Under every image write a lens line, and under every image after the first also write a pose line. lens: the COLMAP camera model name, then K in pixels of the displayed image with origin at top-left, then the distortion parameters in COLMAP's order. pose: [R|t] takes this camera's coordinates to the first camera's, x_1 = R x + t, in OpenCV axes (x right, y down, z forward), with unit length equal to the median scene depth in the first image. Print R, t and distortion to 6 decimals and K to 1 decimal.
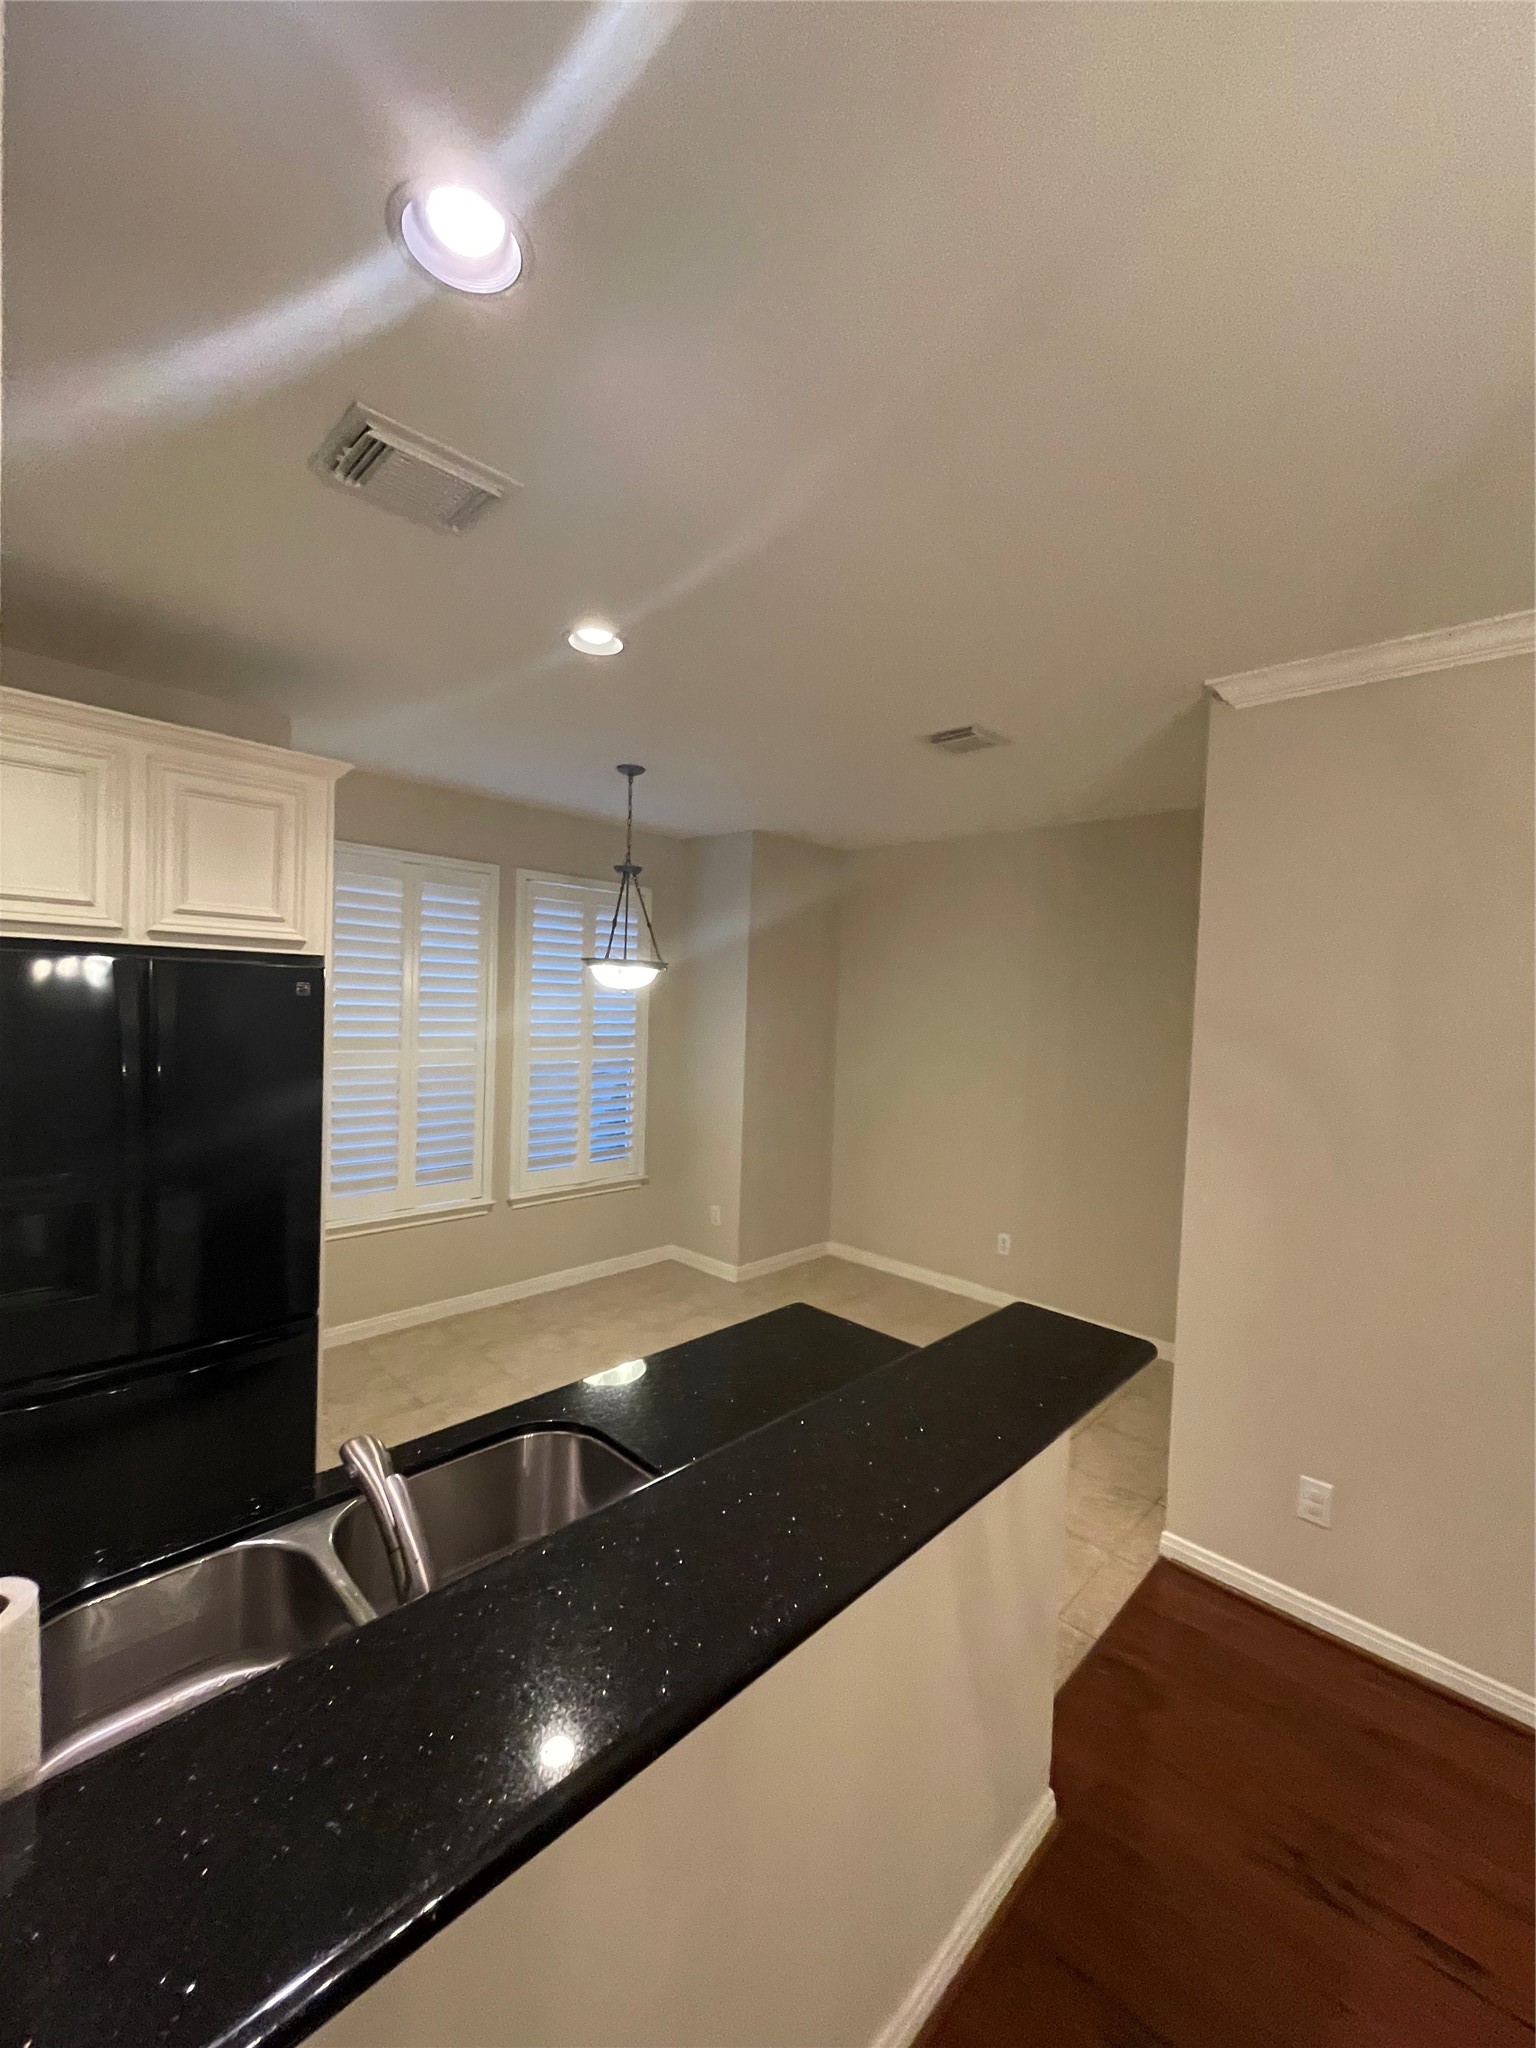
lens RADIAL K [[831.6, 0, 769.2], [0, 831.6, 1027.7], [0, 0, 1]] dist [-0.000230, 0.000379]
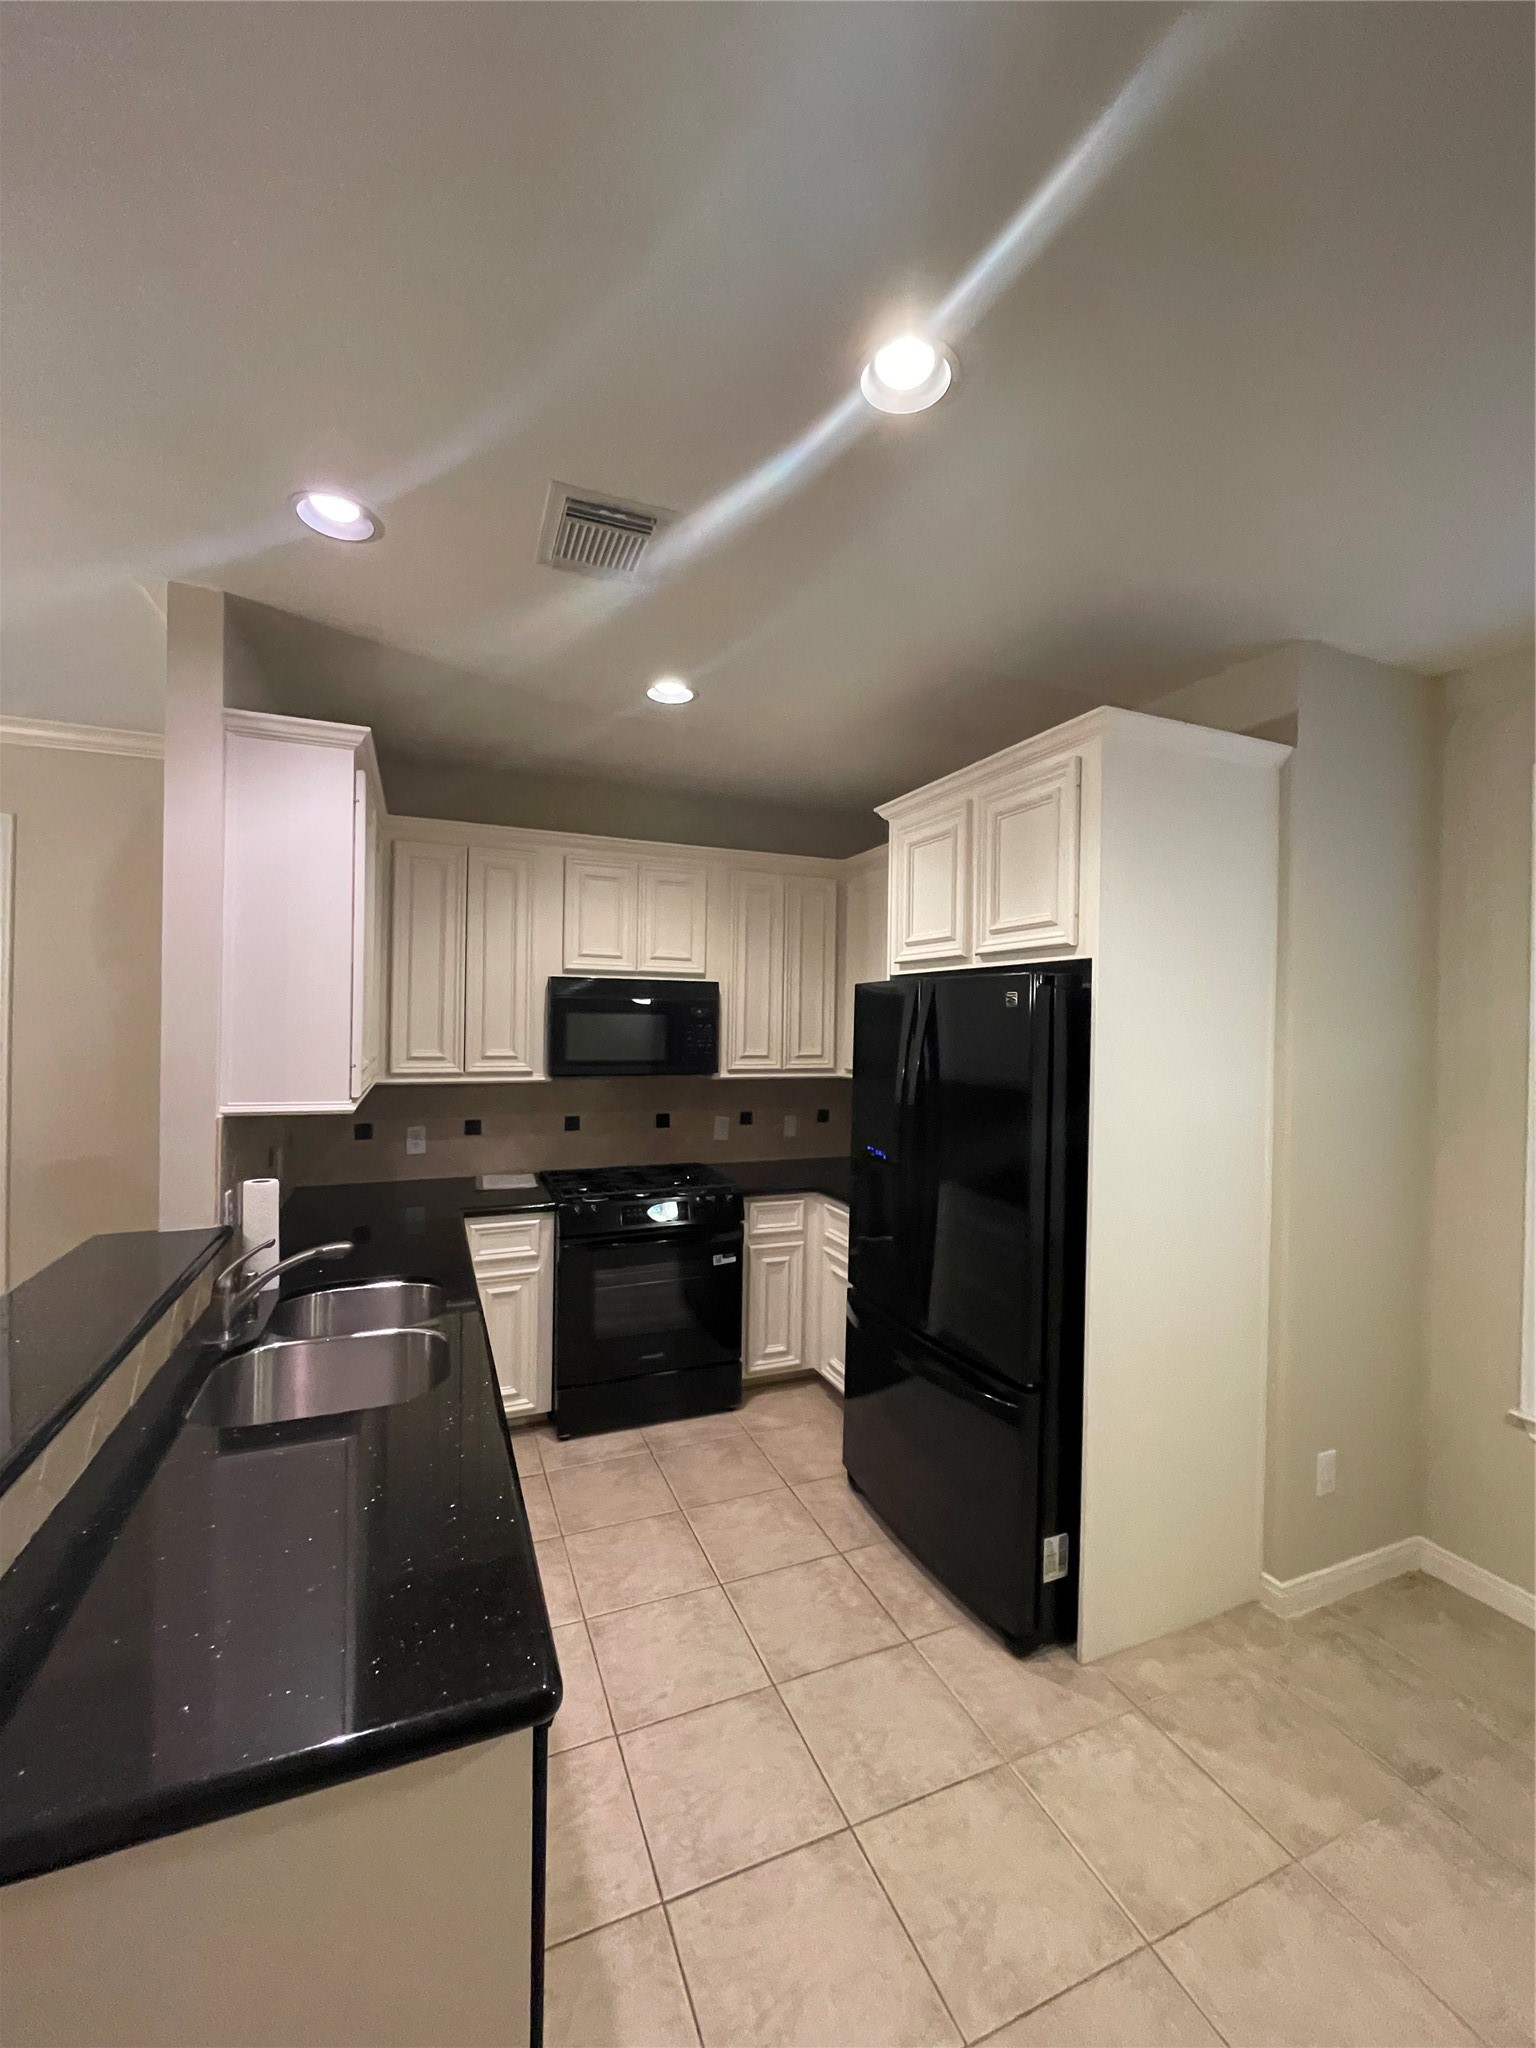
lens RADIAL K [[831.6, 0, 769.2], [0, 831.6, 1027.7], [0, 0, 1]] dist [-0.000230, 0.000379]
pose [[-0.392246, -0.032289, -0.919294, 0.204154], [-0.058627, 0.998229, -0.010047, 0.003145], [0.917990, 0.049954, -0.393444, 0.672236]]
